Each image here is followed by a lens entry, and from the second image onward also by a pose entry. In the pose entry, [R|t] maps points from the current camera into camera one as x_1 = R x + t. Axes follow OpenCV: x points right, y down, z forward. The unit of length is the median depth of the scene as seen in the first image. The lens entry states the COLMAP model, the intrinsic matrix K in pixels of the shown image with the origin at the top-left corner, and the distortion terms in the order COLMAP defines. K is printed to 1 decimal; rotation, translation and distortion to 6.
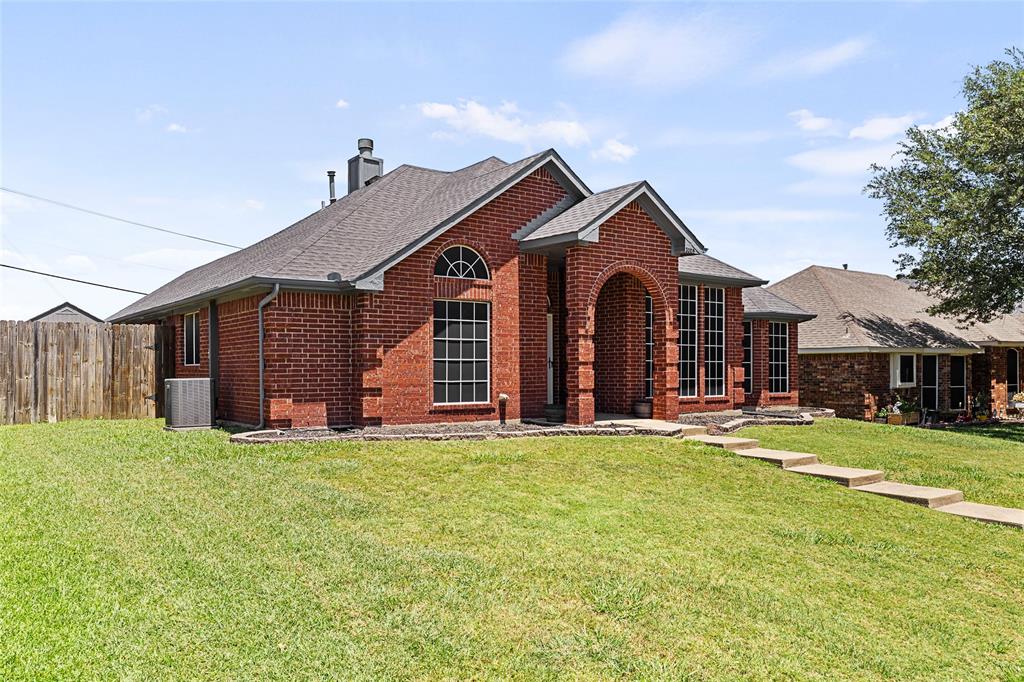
lens RADIAL K [[794.0, 0, 510.8], [0, 794.0, 347.5], [0, 0, 1]] dist [-0.003339, -0.000325]
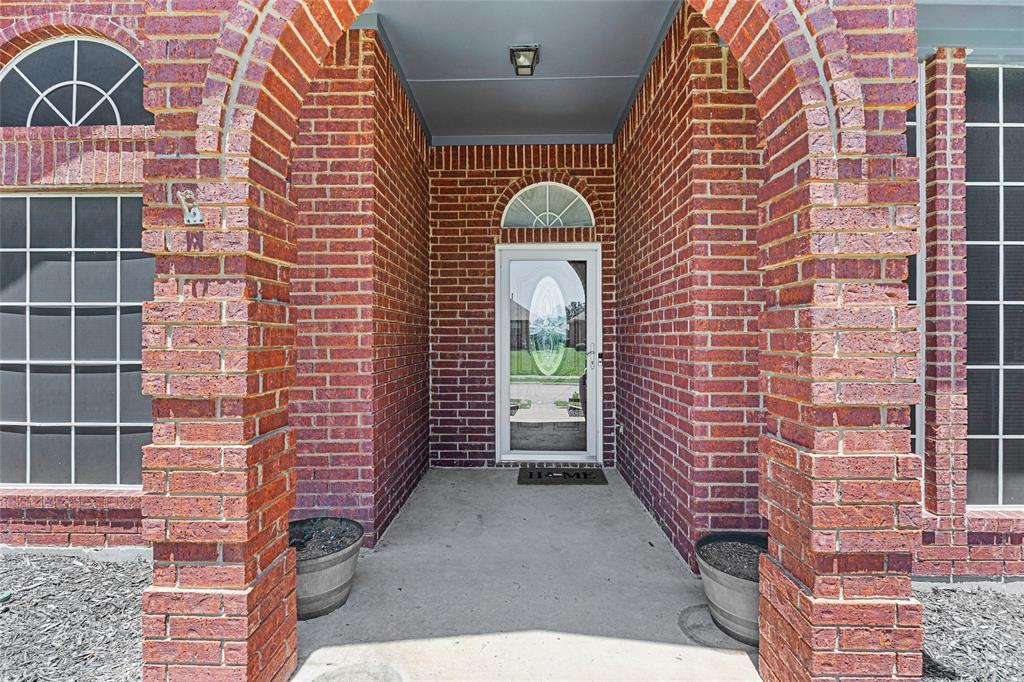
lens RADIAL K [[498.5, 0, 516.2], [0, 498.5, 327.6], [0, 0, 1]] dist [-0.003830, -0.000401]
pose [[0.795322, -0.007377, -0.606142, 0.212645], [0.014689, 0.999867, 0.007105, 0.001361], [0.606009, -0.014555, 0.795325, 0.889066]]
